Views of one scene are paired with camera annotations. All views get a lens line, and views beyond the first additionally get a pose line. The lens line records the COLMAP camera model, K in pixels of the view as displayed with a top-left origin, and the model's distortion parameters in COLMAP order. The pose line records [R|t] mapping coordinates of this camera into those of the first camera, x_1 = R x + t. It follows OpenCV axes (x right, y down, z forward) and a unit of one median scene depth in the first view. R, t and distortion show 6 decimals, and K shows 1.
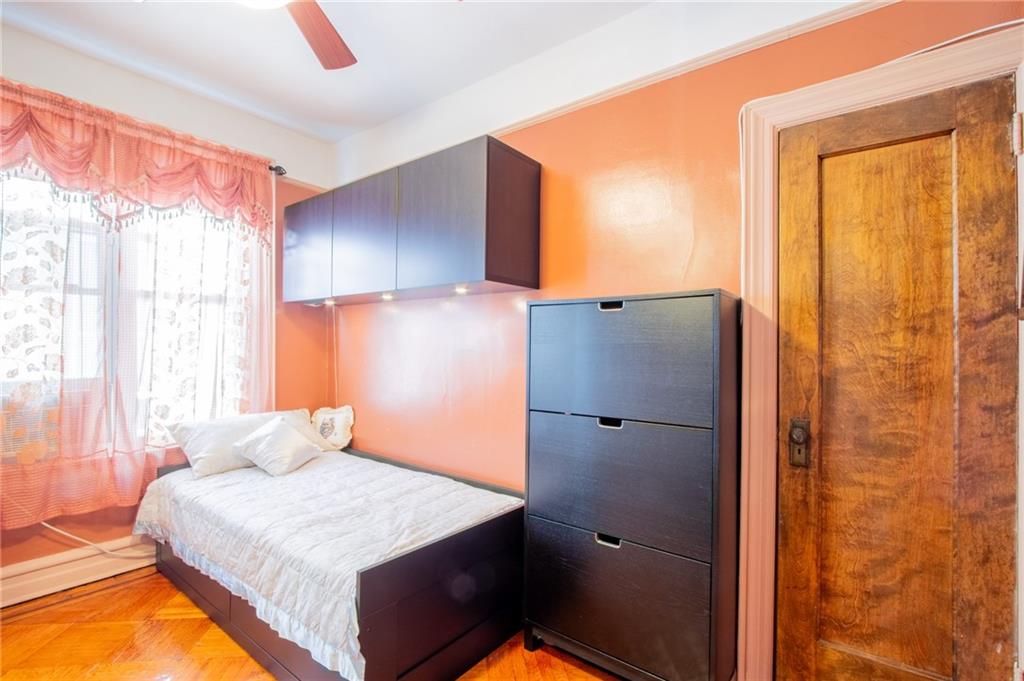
lens RADIAL K [[476.1, 0, 516.3], [0, 476.1, 342.1], [0, 0, 1]] dist [-0.012853, 0.000798]
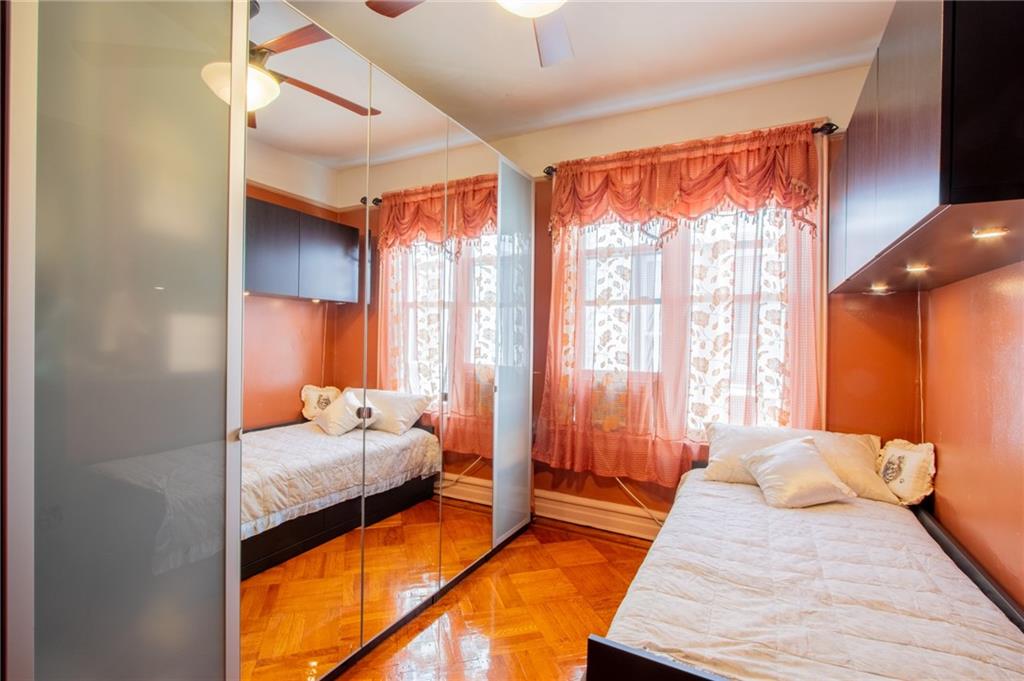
lens RADIAL K [[476.1, 0, 513.5], [0, 476.1, 342.4], [0, 0, 1]] dist [-0.012853, 0.000798]
pose [[0.160795, 0.003945, -0.986980, 0.251743], [-0.008537, 0.999960, 0.002606, -0.000921], [0.986951, 0.008007, 0.160823, 0.449793]]
